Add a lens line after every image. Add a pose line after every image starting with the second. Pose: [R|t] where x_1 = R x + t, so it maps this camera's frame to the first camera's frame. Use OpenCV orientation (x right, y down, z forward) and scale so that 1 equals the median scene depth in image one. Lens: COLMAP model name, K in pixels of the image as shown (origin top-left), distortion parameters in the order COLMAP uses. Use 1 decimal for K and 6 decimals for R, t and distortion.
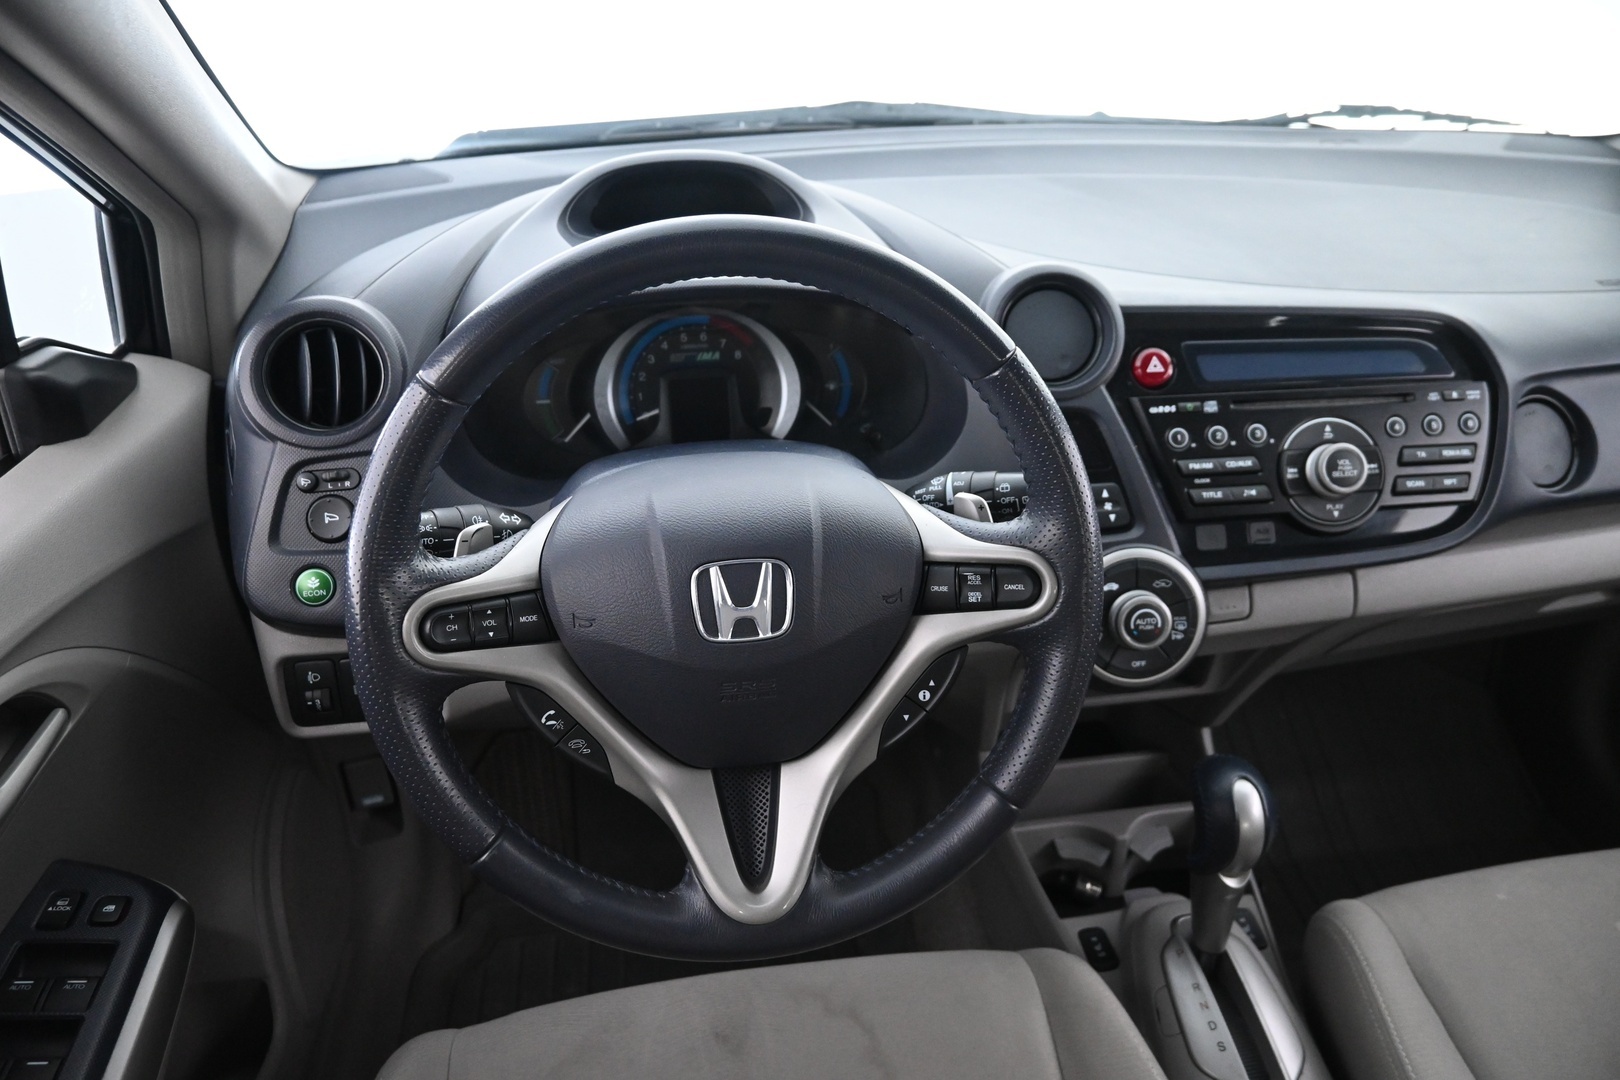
lens RADIAL K [[1107.2, 0, 812.3], [0, 1107.2, 535.3], [0, 0, 1]] dist [0.003064, -0.007888]
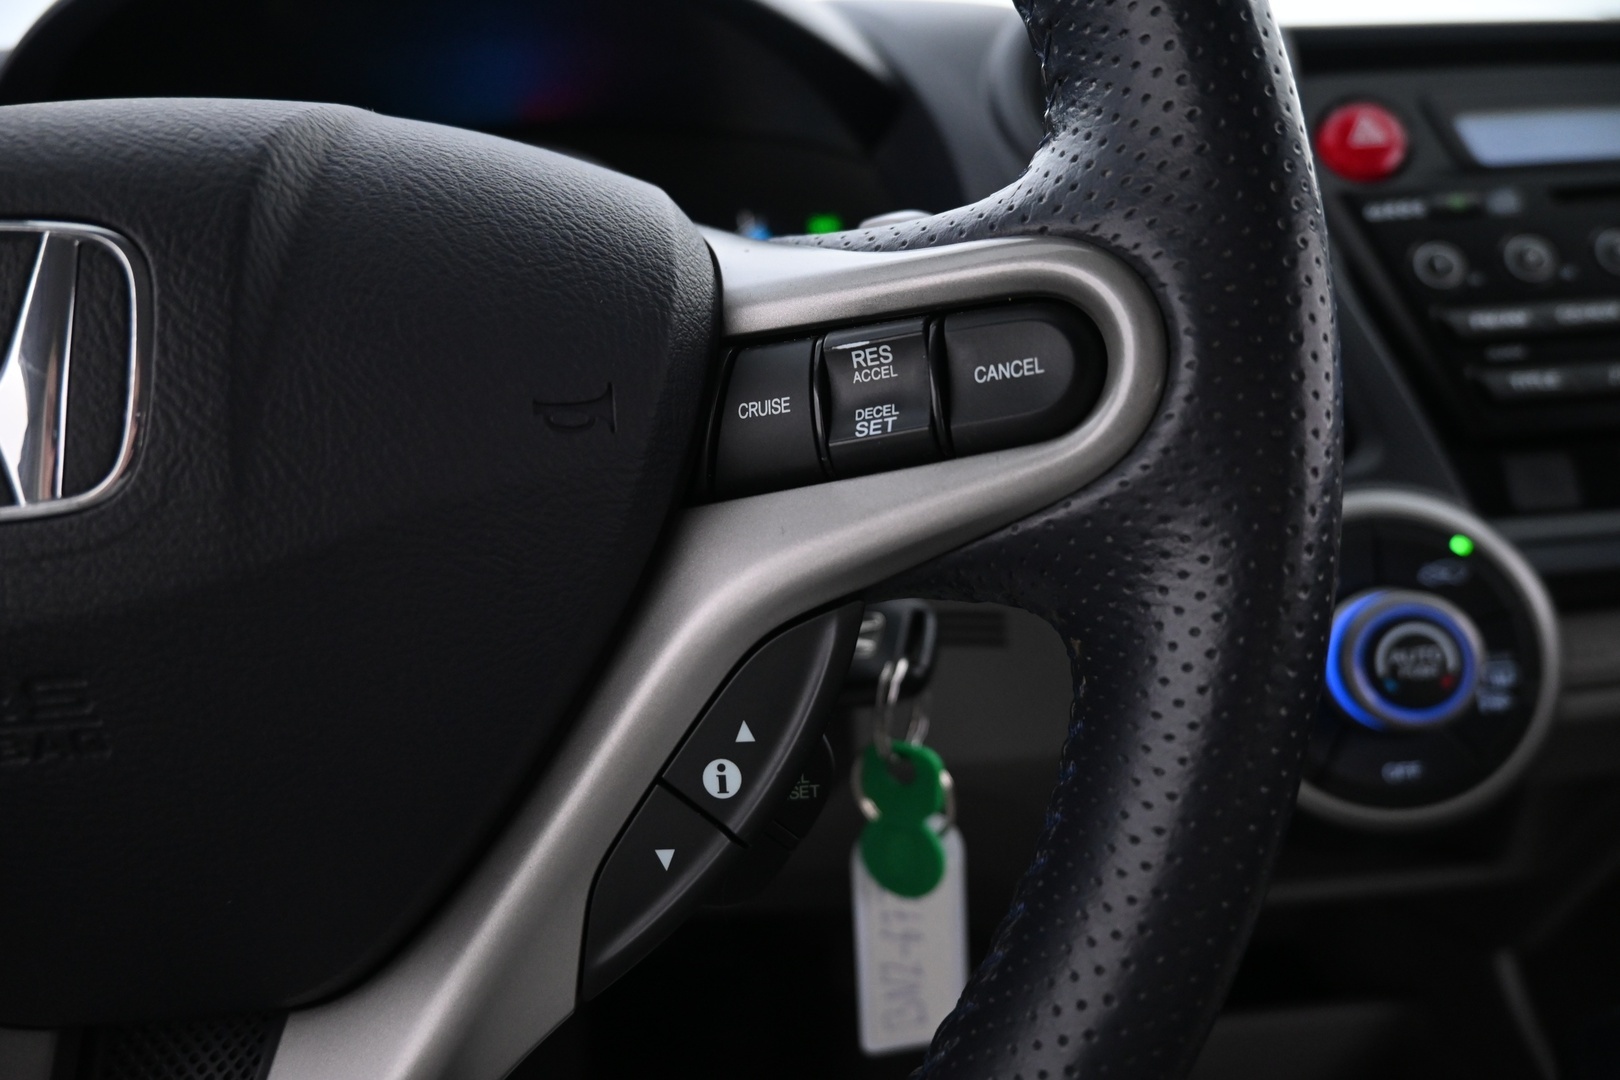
lens RADIAL K [[1107.2, 0, 804.0], [0, 1107.2, 539.9], [0, 0, 1]] dist [0.003064, -0.007888]
pose [[0.993172, -0.023297, -0.114310, 0.128267], [0.000932, 0.981410, -0.191921, 0.113276], [0.116656, 0.190504, 0.974731, 0.575494]]
